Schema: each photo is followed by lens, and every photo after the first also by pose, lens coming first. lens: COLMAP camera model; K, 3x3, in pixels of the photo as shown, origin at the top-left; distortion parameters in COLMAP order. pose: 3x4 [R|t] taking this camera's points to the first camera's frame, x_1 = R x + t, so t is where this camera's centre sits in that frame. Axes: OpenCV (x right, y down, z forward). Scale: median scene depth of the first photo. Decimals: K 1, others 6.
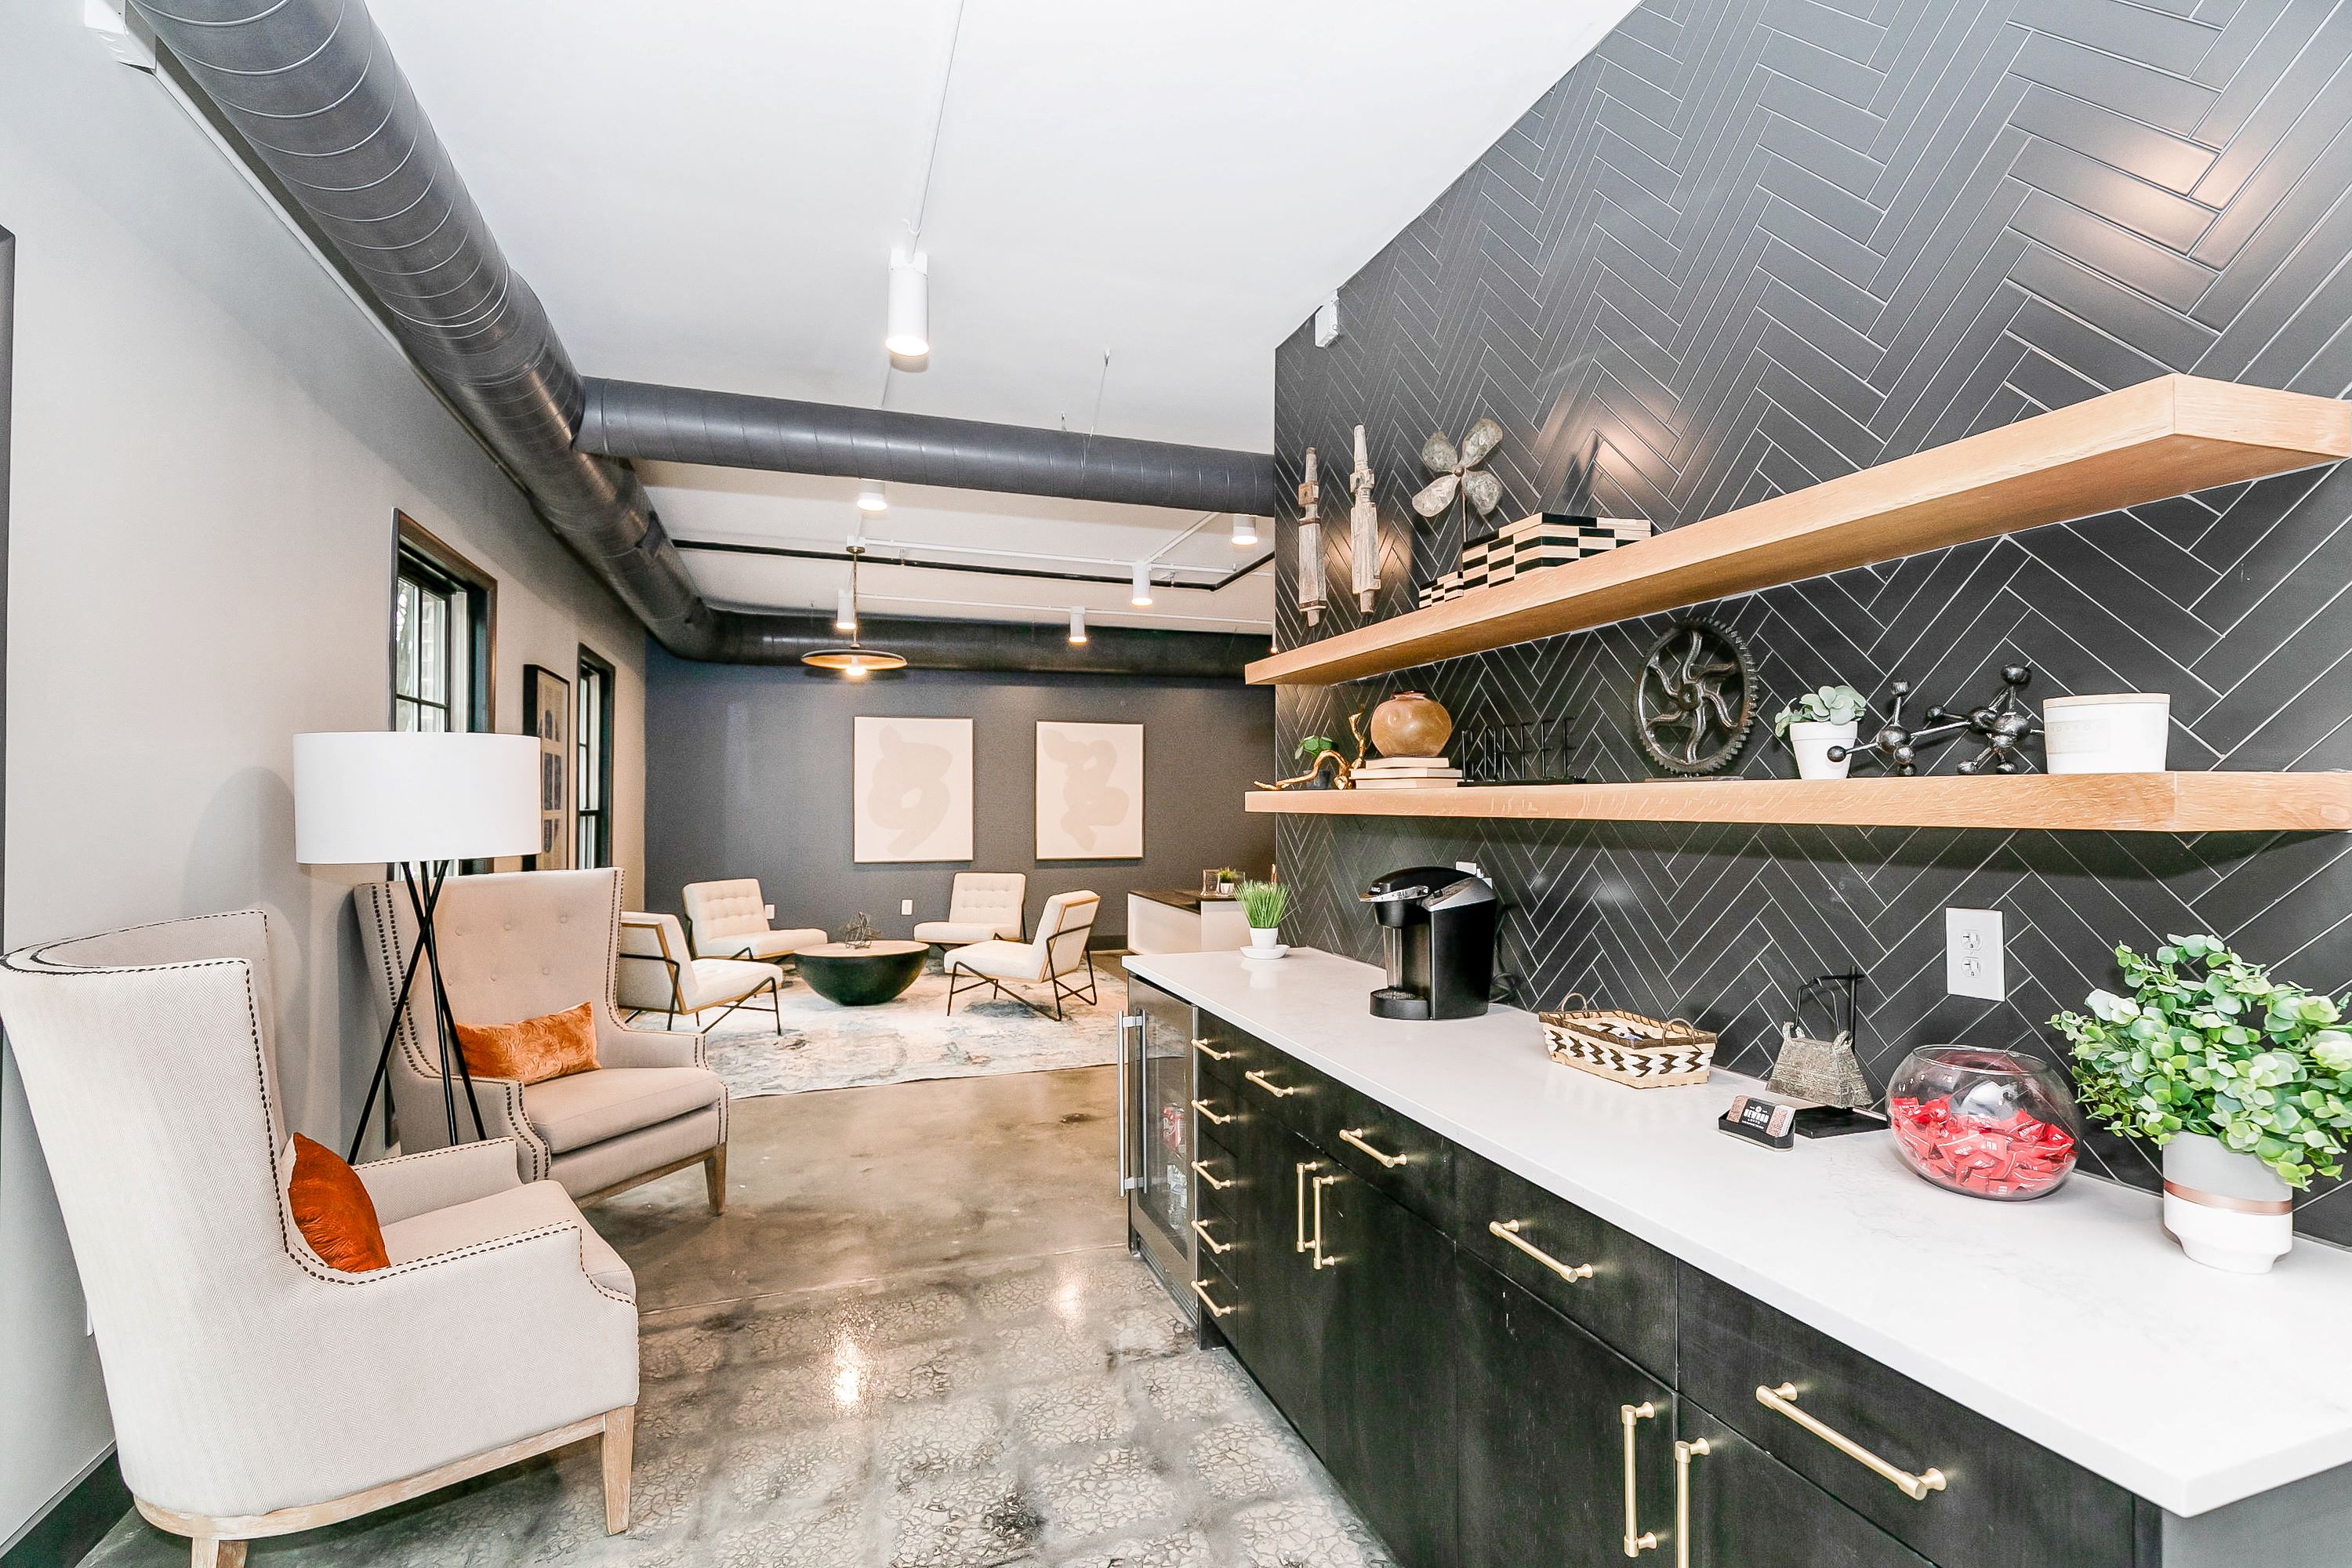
lens RADIAL K [[1087.8, 0, 1186.5], [0, 1087.8, 765.0], [0, 0, 1]] dist [-0.000043, -0.000094]
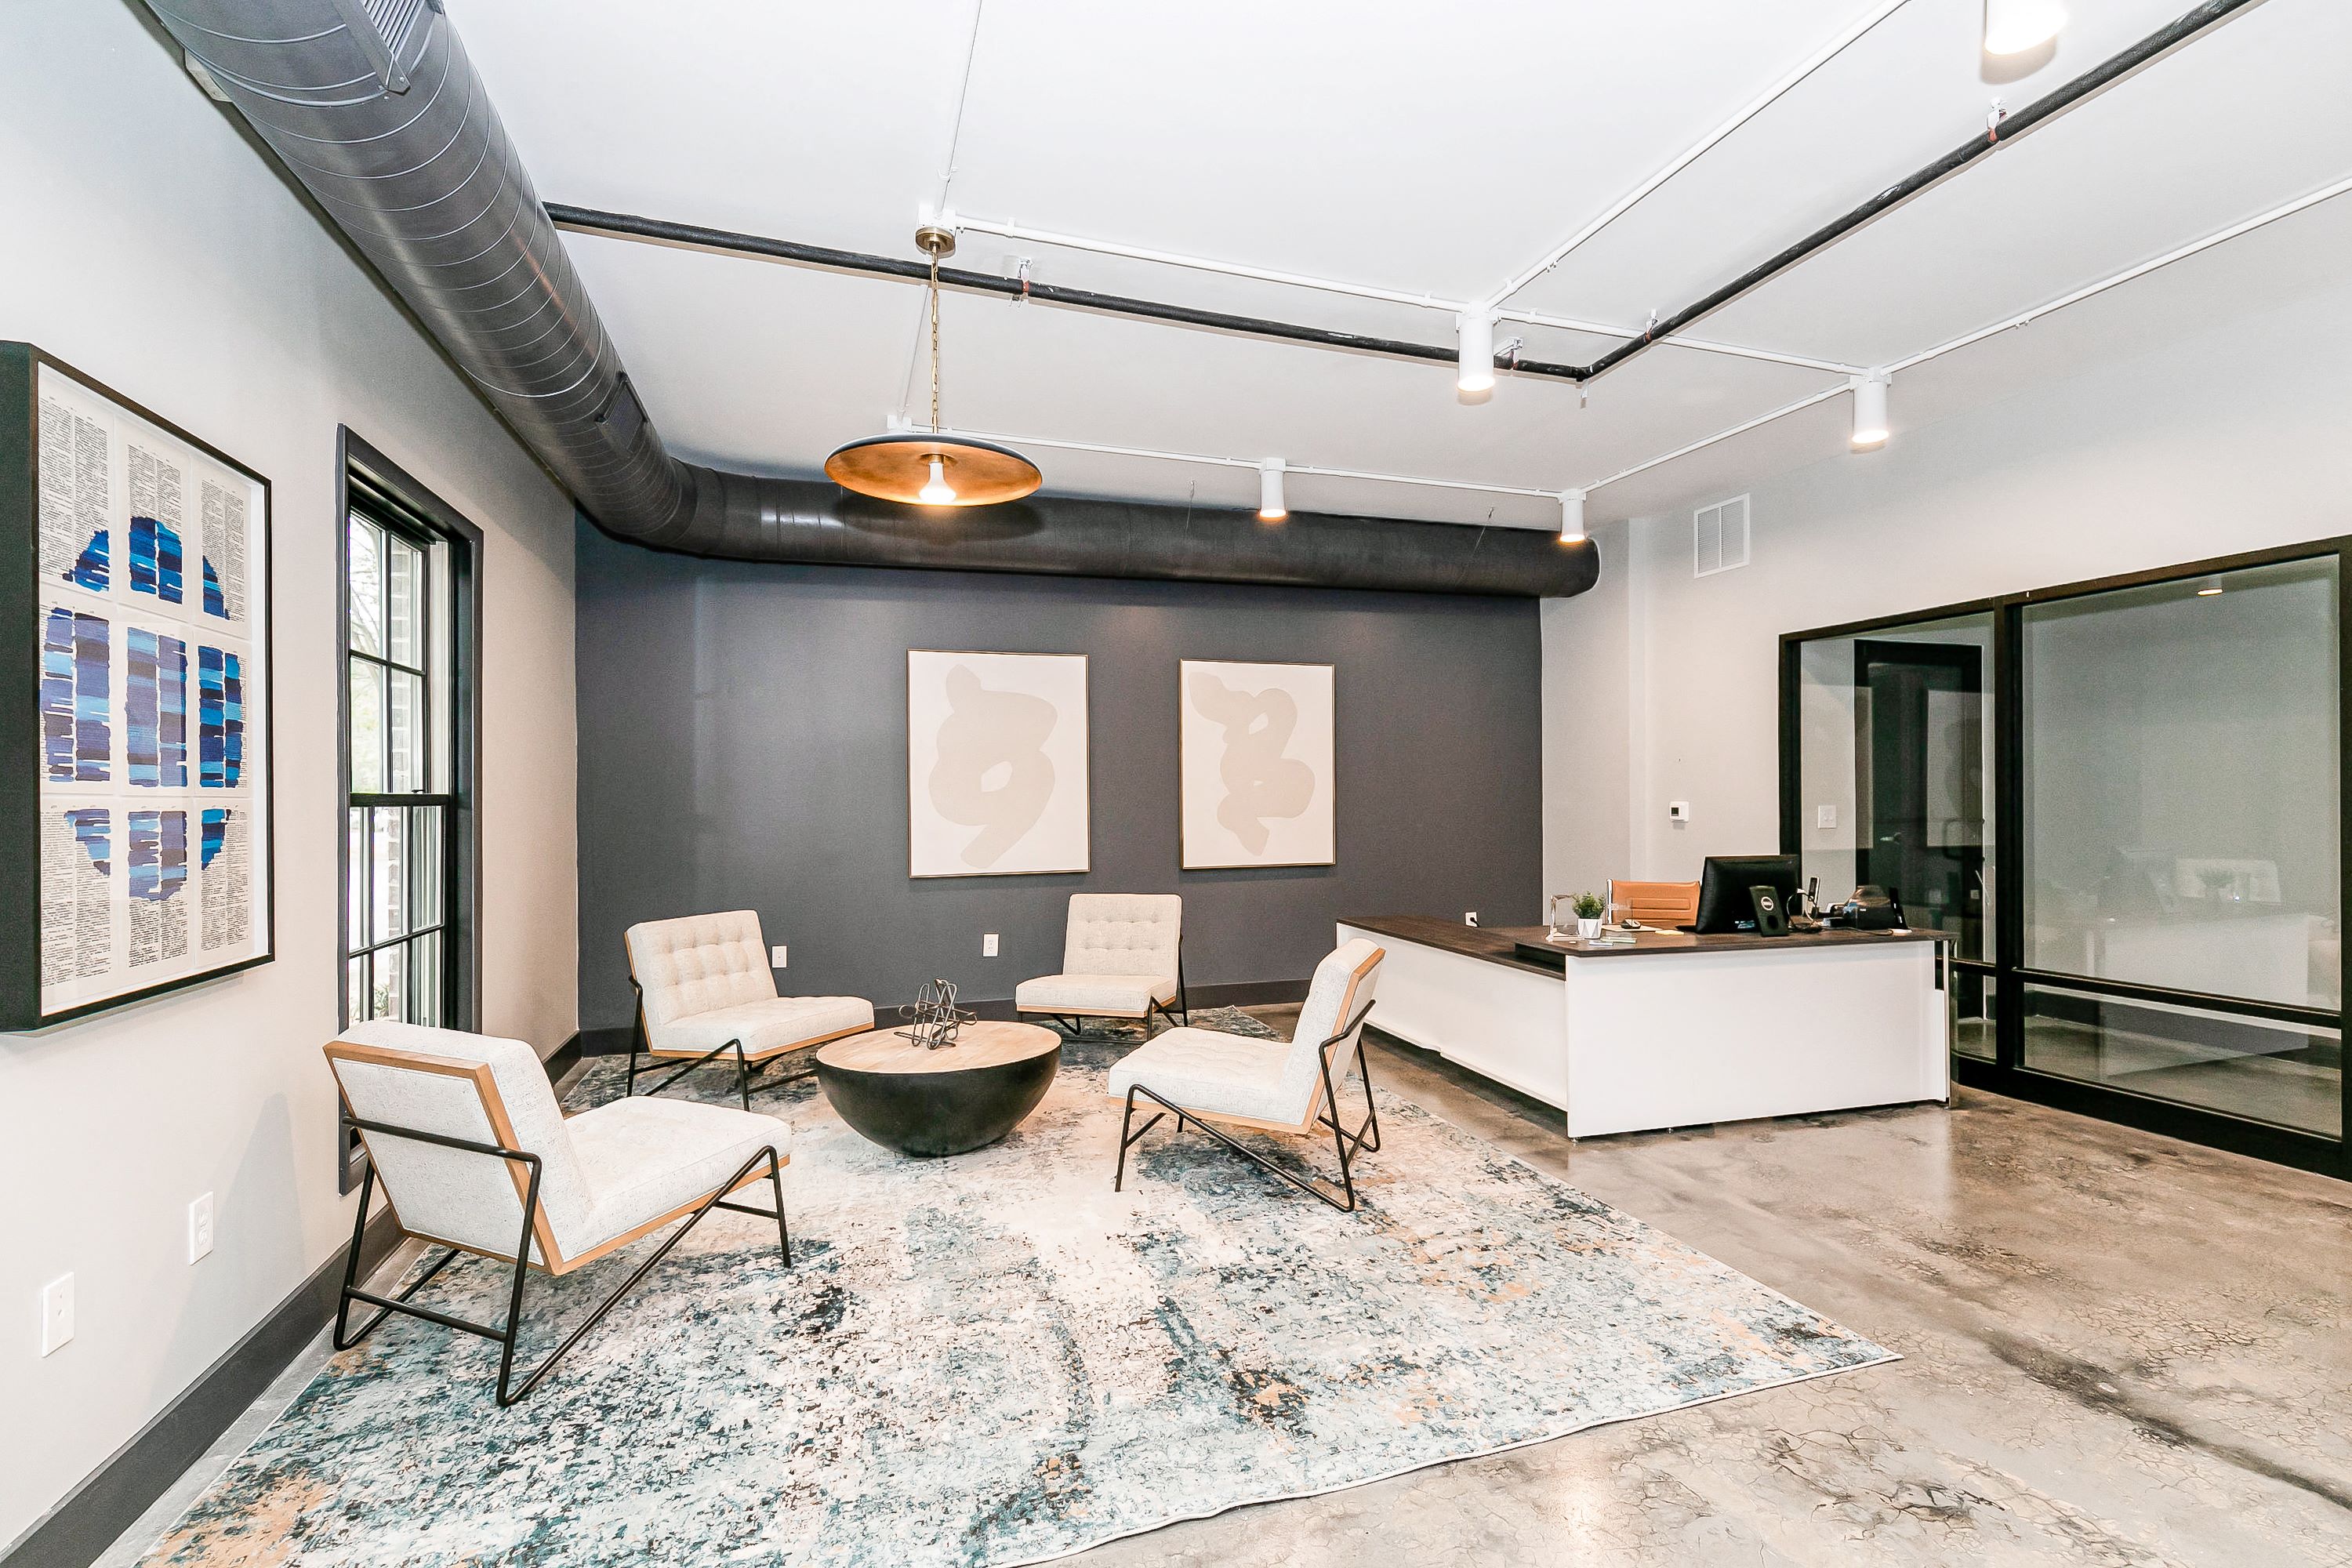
lens RADIAL K [[1056.0, 0, 1176.0], [0, 1056.0, 784.0], [0, 0, 1]] dist [-0.022152, -0.000156]
pose [[0.999771, 0.001186, -0.021389, -0.133682], [-0.000468, 0.999437, 0.033551, 0.014626], [0.021417, -0.033533, 0.999208, 0.379735]]
